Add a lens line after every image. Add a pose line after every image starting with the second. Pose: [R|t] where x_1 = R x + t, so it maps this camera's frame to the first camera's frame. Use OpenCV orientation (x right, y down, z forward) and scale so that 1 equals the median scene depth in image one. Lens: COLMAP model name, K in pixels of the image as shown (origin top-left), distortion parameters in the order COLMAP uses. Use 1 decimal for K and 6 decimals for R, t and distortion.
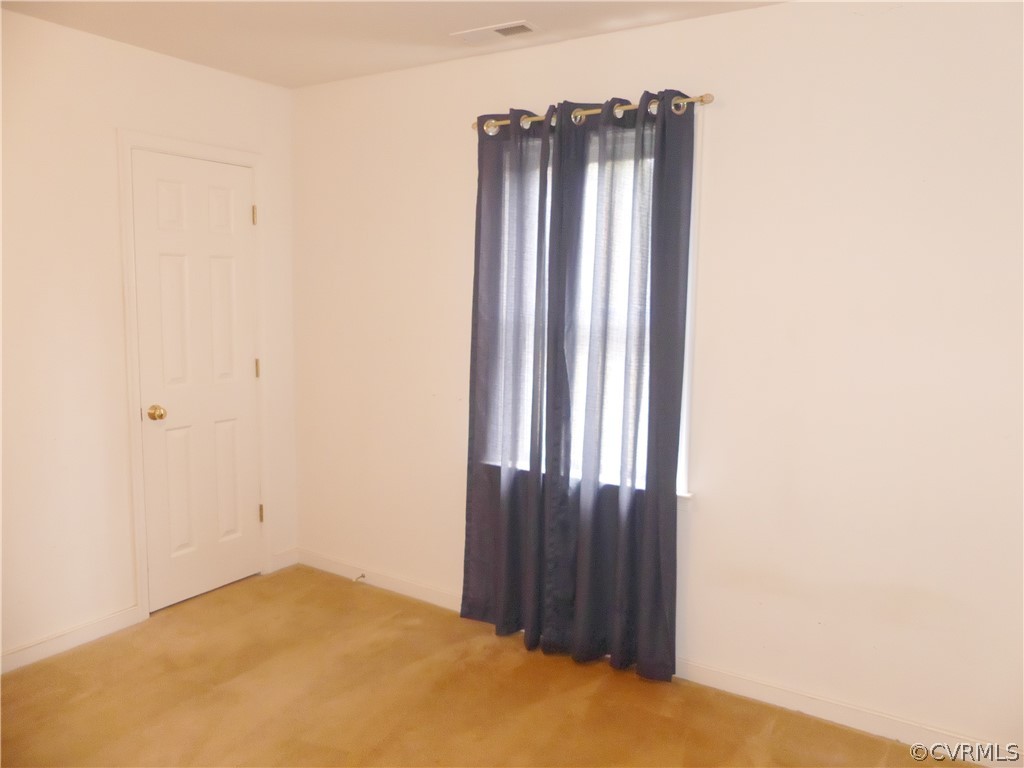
lens RADIAL K [[775.2, 0, 512.0], [0, 775.2, 384.0], [0, 0, 1]] dist [-0.014132, -0.008145]
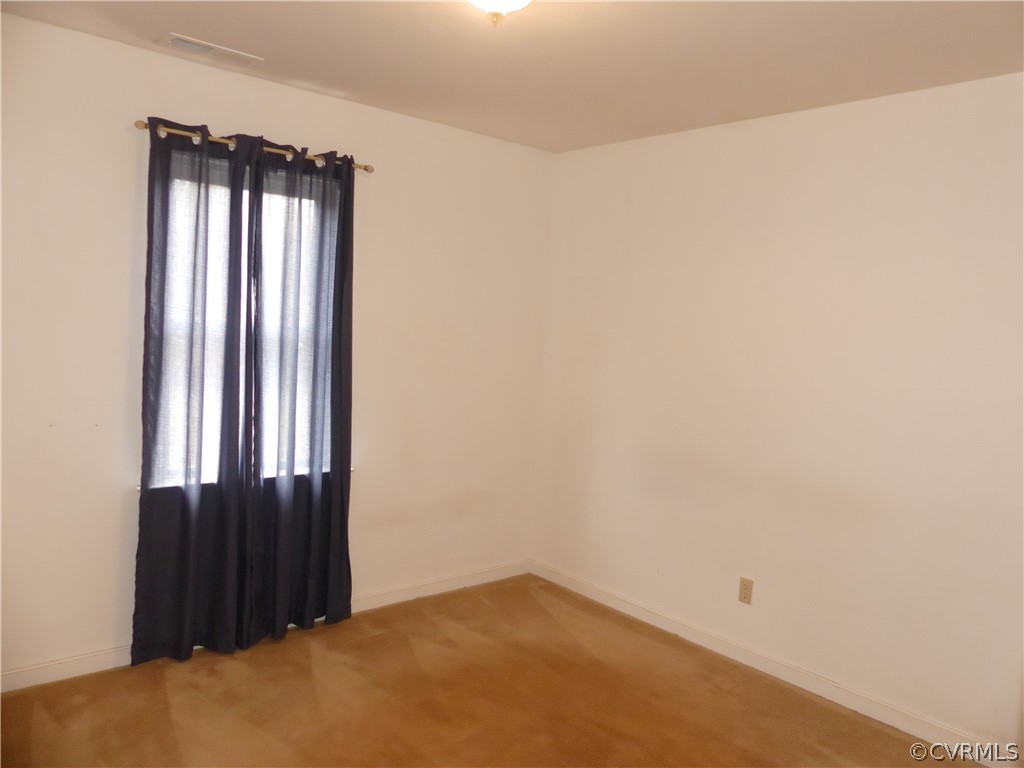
lens RADIAL K [[775.2, 0, 512.0], [0, 775.2, 384.0], [0, 0, 1]] dist [-0.014132, -0.008145]
pose [[0.267401, -0.064406, 0.961430, -0.876789], [0.089833, 0.995085, 0.041676, -0.022295], [-0.959389, 0.075224, 0.271873, 0.359132]]
